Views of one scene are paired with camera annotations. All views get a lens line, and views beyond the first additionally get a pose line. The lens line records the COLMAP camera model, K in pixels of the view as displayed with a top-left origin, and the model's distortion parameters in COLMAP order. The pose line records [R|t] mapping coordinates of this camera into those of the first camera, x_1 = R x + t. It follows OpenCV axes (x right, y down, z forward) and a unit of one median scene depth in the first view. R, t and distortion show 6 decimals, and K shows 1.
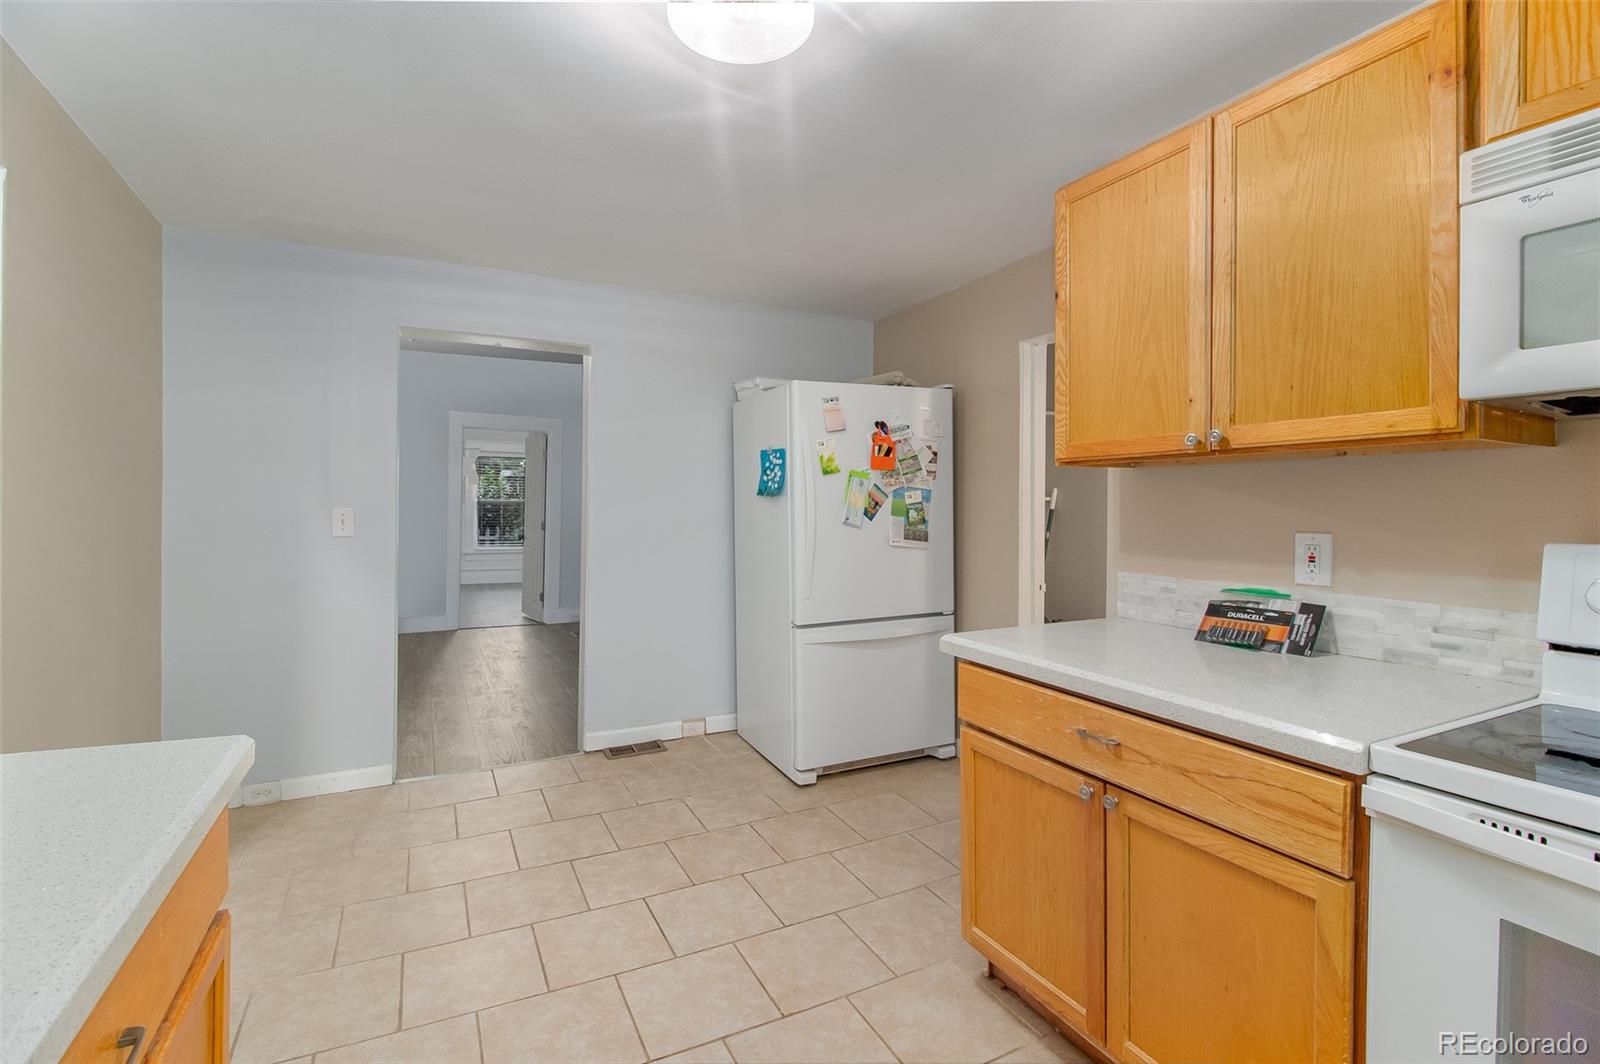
lens RADIAL K [[736.1, 0, 787.5], [0, 736.1, 510.5], [0, 0, 1]] dist [0.016316, -0.012241]
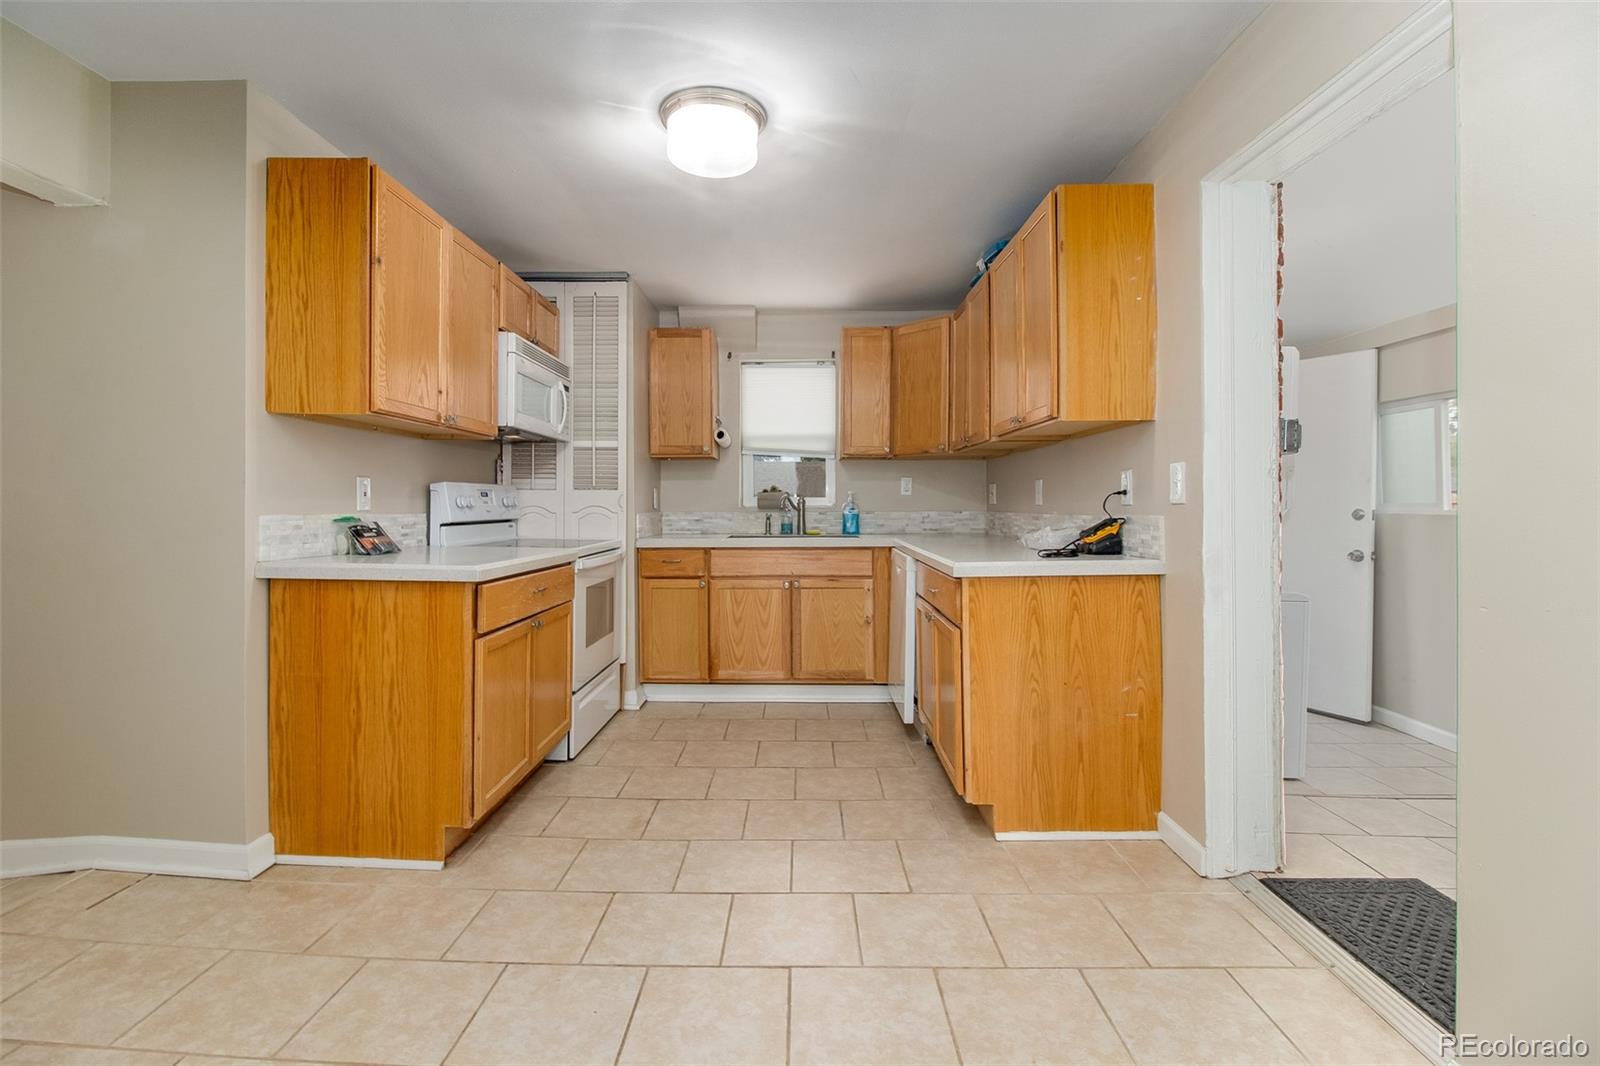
lens RADIAL K [[736.1, 0, 787.5], [0, 736.1, 511.5], [0, 0, 1]] dist [0.016316, -0.012241]
pose [[-0.886266, -0.013033, 0.462993, -0.462888], [-0.006140, 0.999847, 0.016391, 0.041327], [-0.463136, 0.011684, -0.886210, 1.135855]]
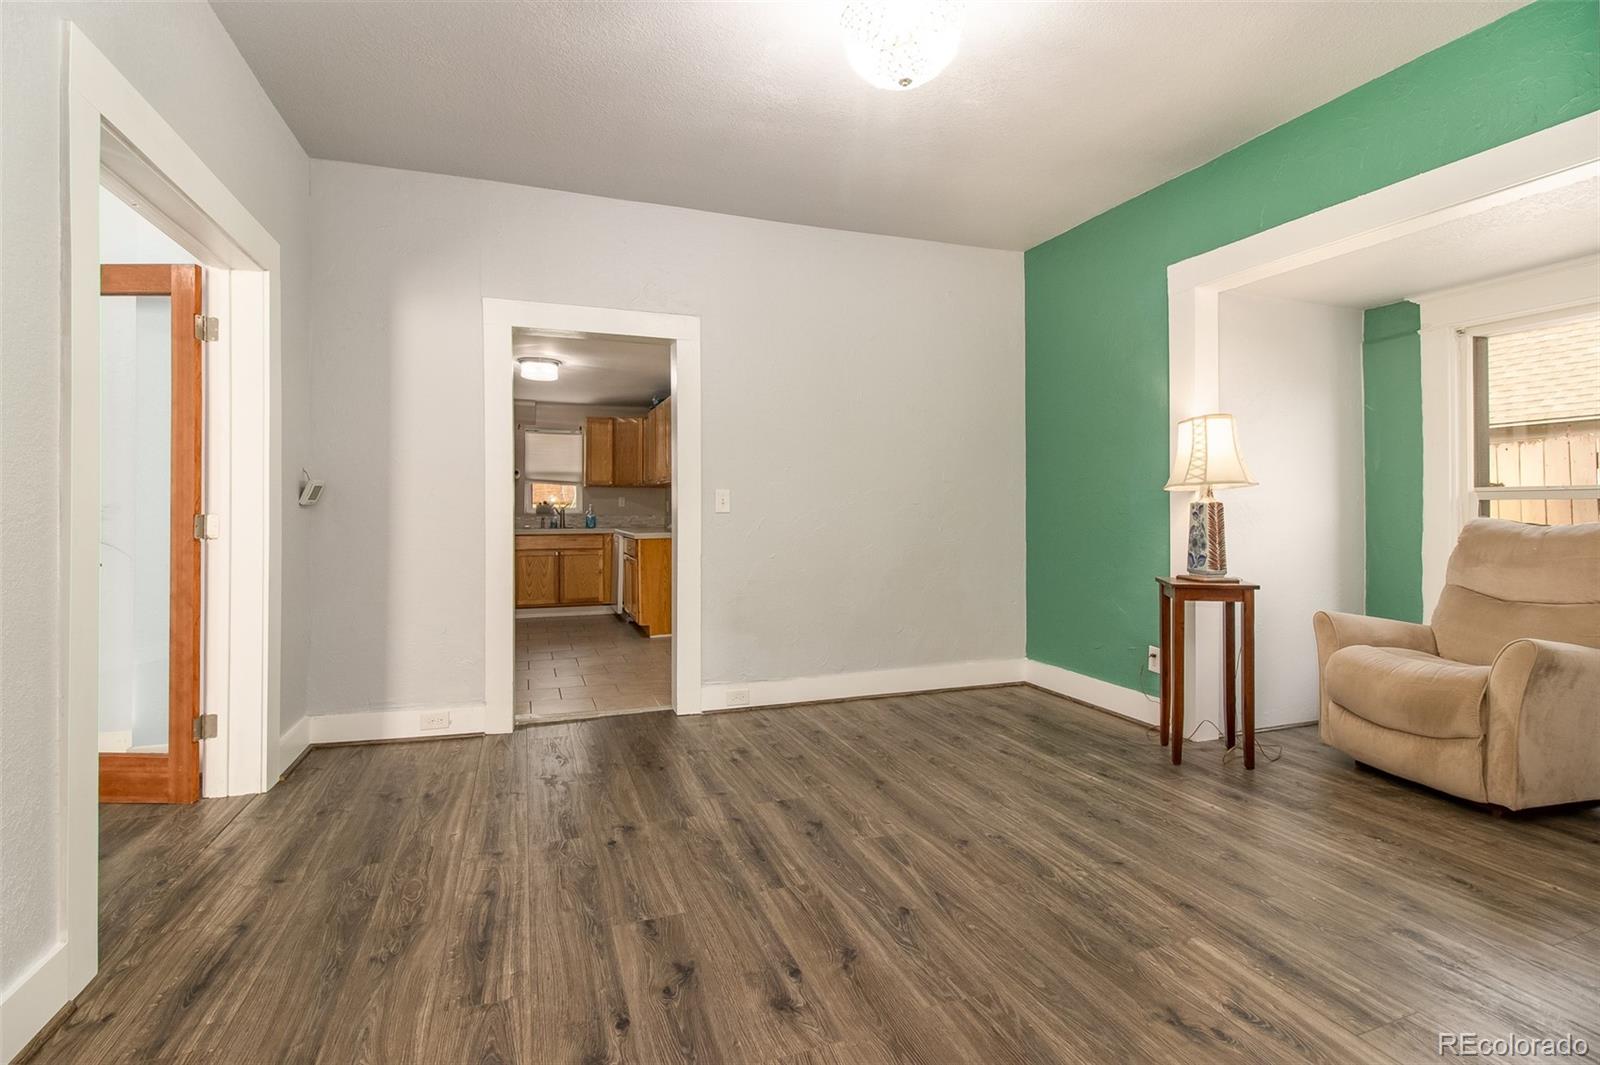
lens RADIAL K [[733.7, 0, 807.4], [0, 733.7, 509.5], [0, 0, 1]] dist [-0.011738, -0.000460]
pose [[-0.995828, -0.008880, 0.090819, -0.940886], [-0.008668, 0.999959, 0.002721, 0.028720], [-0.090839, 0.001923, -0.995864, 2.410259]]
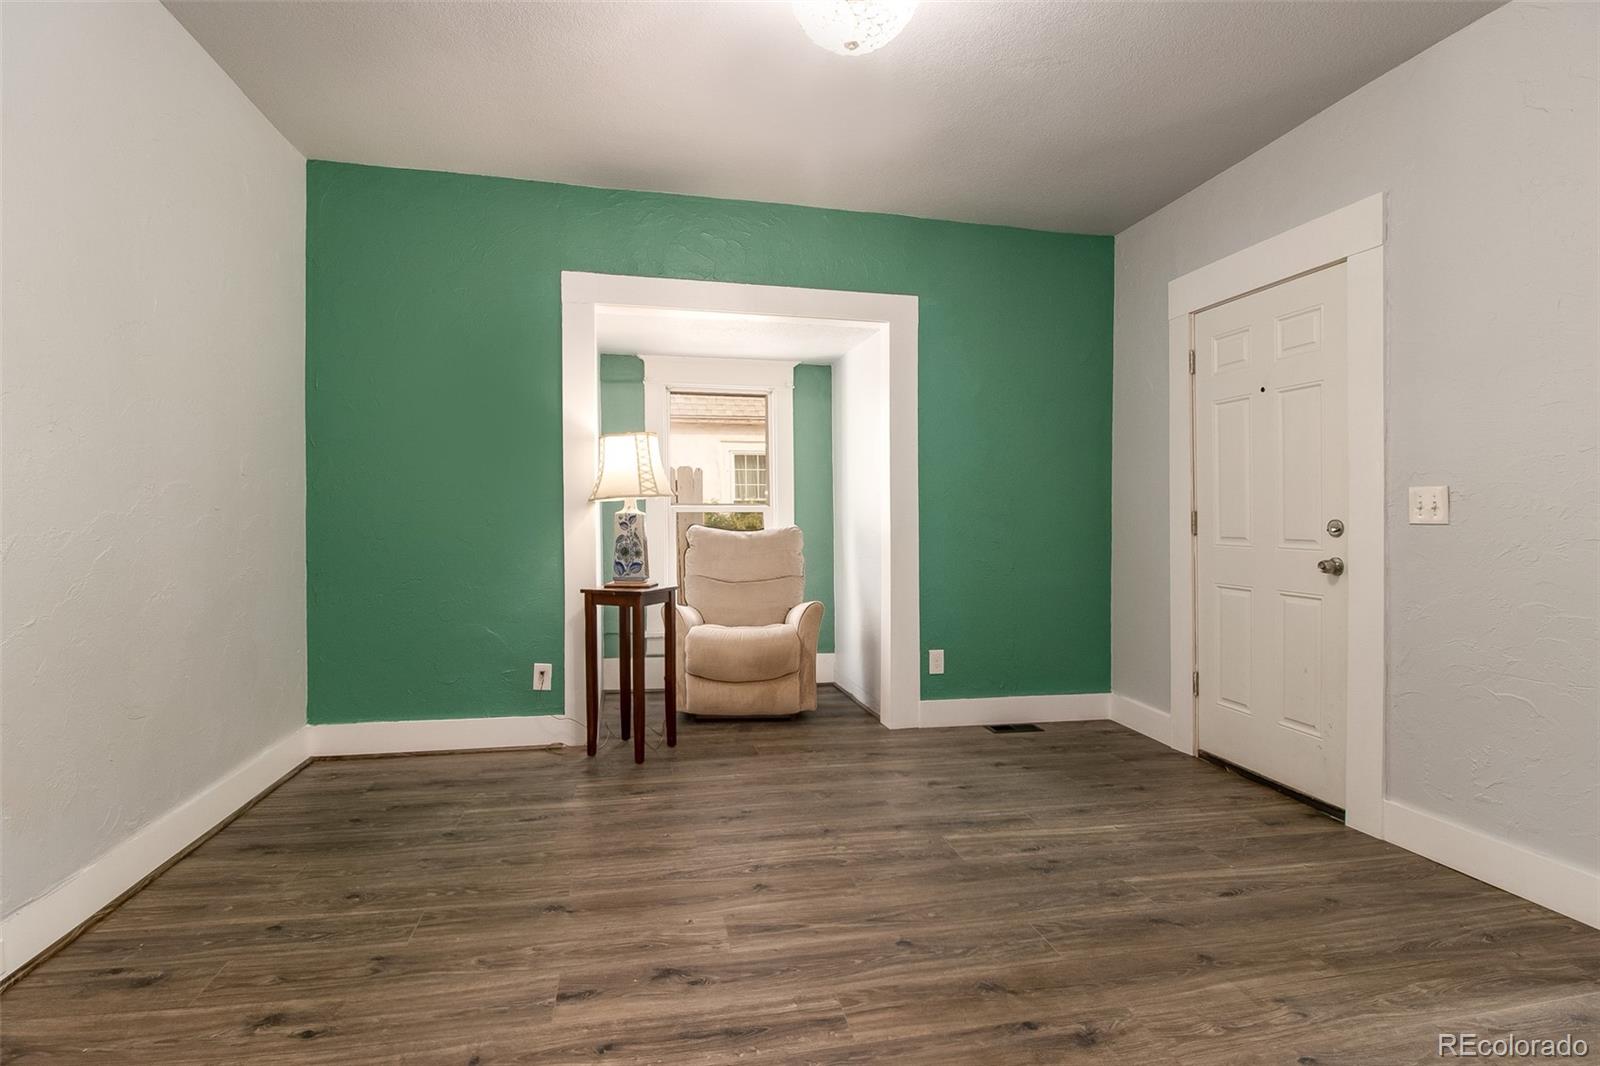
lens RADIAL K [[760.0, 0, 799.5], [0, 760.0, 527.6], [0, 0, 1]] dist [0.001300, -0.013145]
pose [[-0.264609, -0.001278, -0.964355, -0.331506], [-0.010324, 0.999946, 0.001508, 0.033794], [0.964301, 0.010355, -0.264607, 1.842821]]
